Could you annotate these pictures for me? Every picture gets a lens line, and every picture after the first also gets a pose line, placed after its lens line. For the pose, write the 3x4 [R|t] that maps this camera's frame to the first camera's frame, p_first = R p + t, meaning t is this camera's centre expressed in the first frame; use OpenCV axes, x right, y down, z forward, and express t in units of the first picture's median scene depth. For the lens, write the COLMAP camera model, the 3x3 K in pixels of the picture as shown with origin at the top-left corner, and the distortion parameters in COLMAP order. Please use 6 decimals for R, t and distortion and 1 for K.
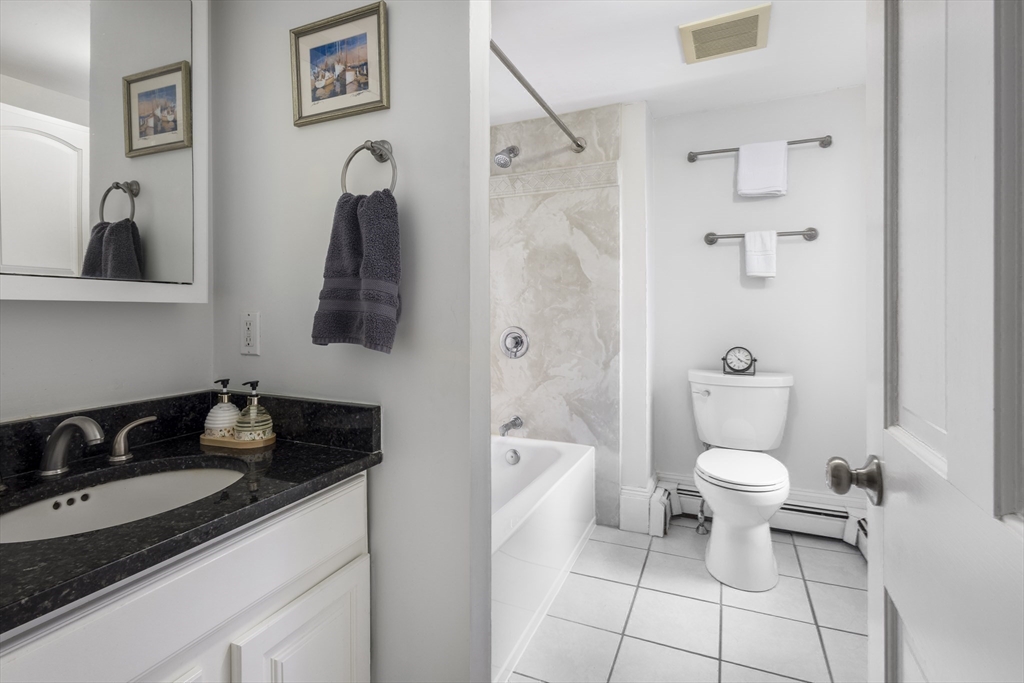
lens RADIAL K [[485.0, 0, 510.9], [0, 485.0, 304.3], [0, 0, 1]] dist [-0.001821, 0.000280]
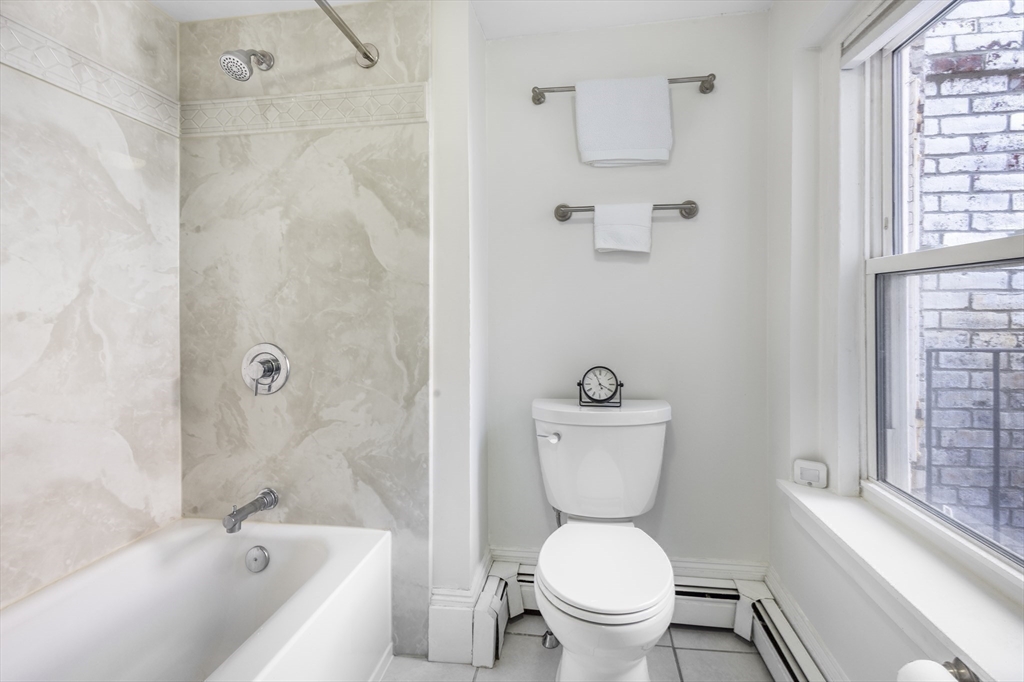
lens RADIAL K [[480.9, 0, 509.4], [0, 480.9, 315.3], [0, 0, 1]] dist [-0.001513, 0.000104]
pose [[0.966003, -0.011474, 0.258276, 0.159224], [0.006052, 0.999744, 0.021780, -0.001063], [-0.258460, -0.019476, 0.965826, 0.350718]]
